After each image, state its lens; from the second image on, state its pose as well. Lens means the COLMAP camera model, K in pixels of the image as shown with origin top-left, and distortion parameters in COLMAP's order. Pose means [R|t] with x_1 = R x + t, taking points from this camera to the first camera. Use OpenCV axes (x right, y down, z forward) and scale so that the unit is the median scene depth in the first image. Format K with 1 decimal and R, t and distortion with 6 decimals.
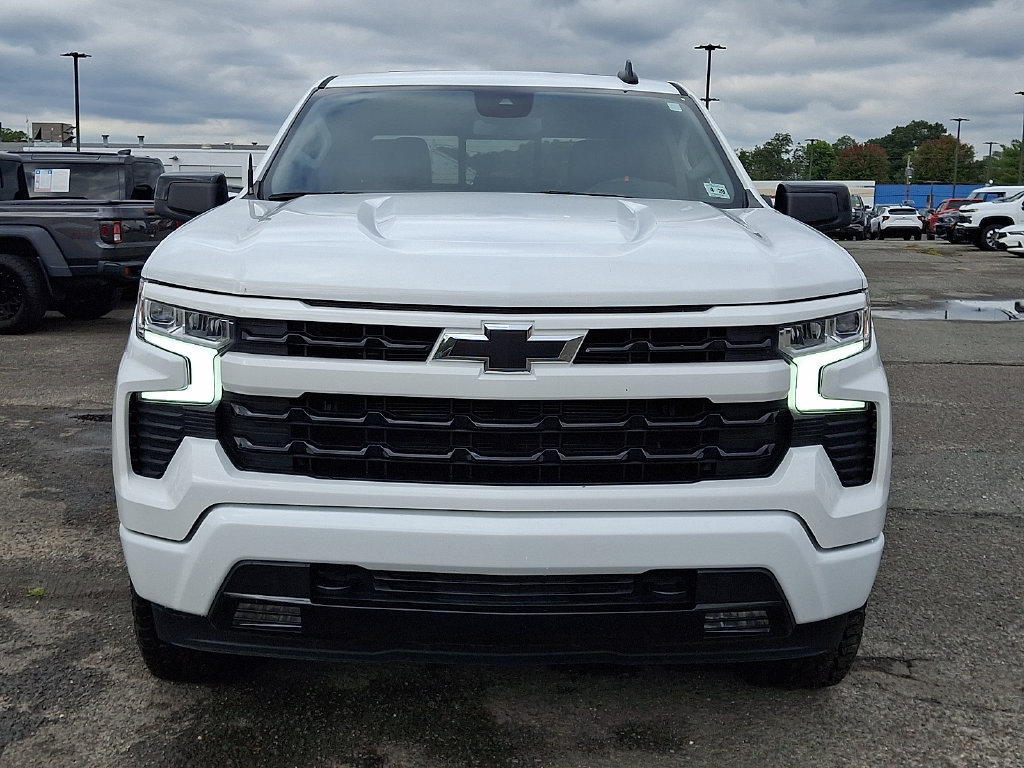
lens RADIAL K [[1265.5, 0, 505.2], [0, 1265.5, 382.4], [0, 0, 1]] dist [0.065179, 0.000000]
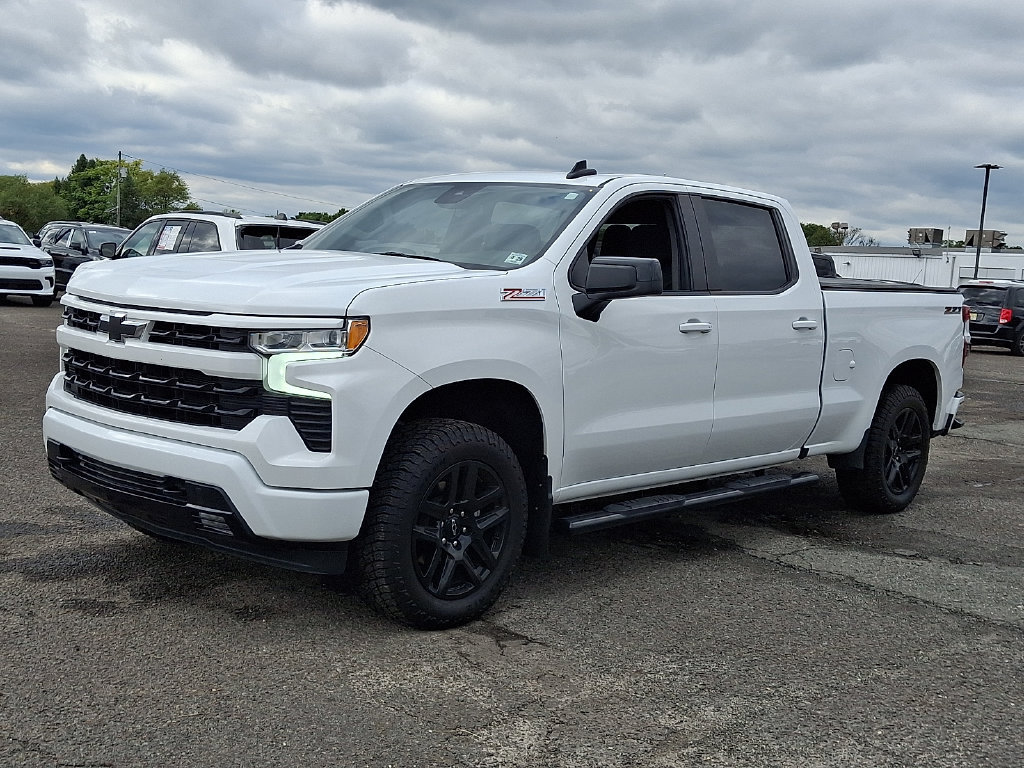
lens RADIAL K [[1208.4, 0, 507.5], [0, 1208.4, 383.4], [0, 0, 1]] dist [0.066033, 0.000000]
pose [[0.730935, 0.094958, -0.675808, 1.401758], [-0.146425, 0.989032, -0.019399, 0.001495], [0.666553, 0.113135, 0.736822, 0.147888]]
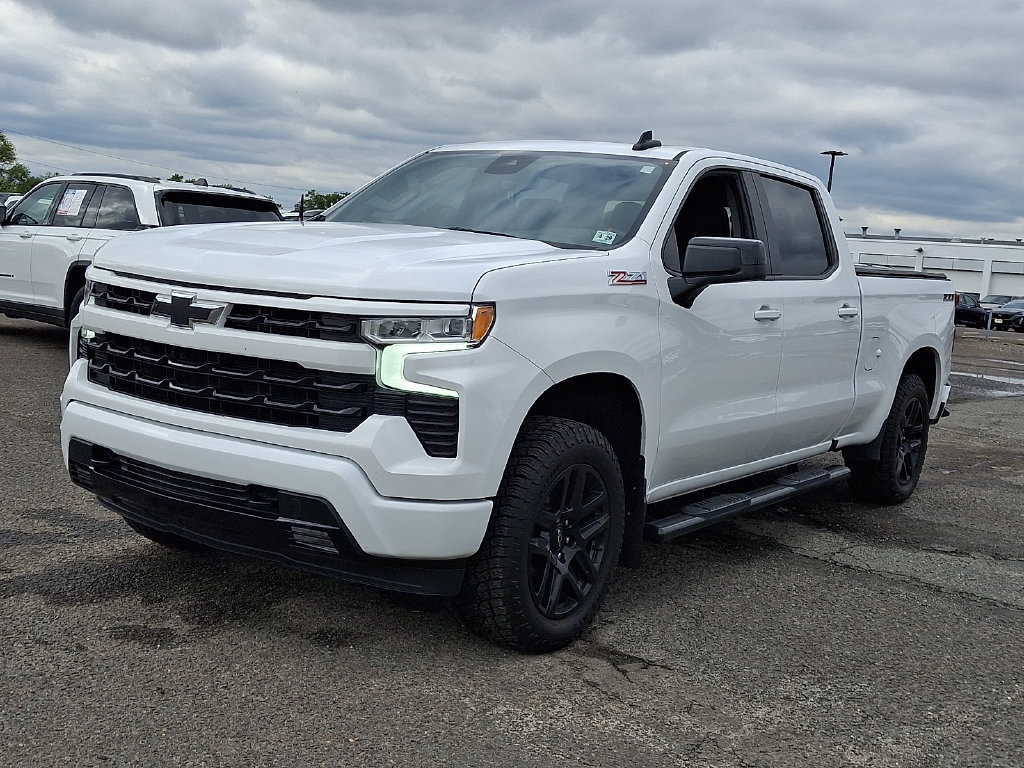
lens RADIAL K [[1208.4, 0, 510.1], [0, 1208.4, 379.0], [0, 0, 1]] dist [0.066033, 0.000000]
pose [[0.814325, 0.110605, -0.569773, 1.040310], [-0.149925, 0.988444, -0.022396, 0.023876], [0.560712, 0.103661, 0.821497, 0.073326]]
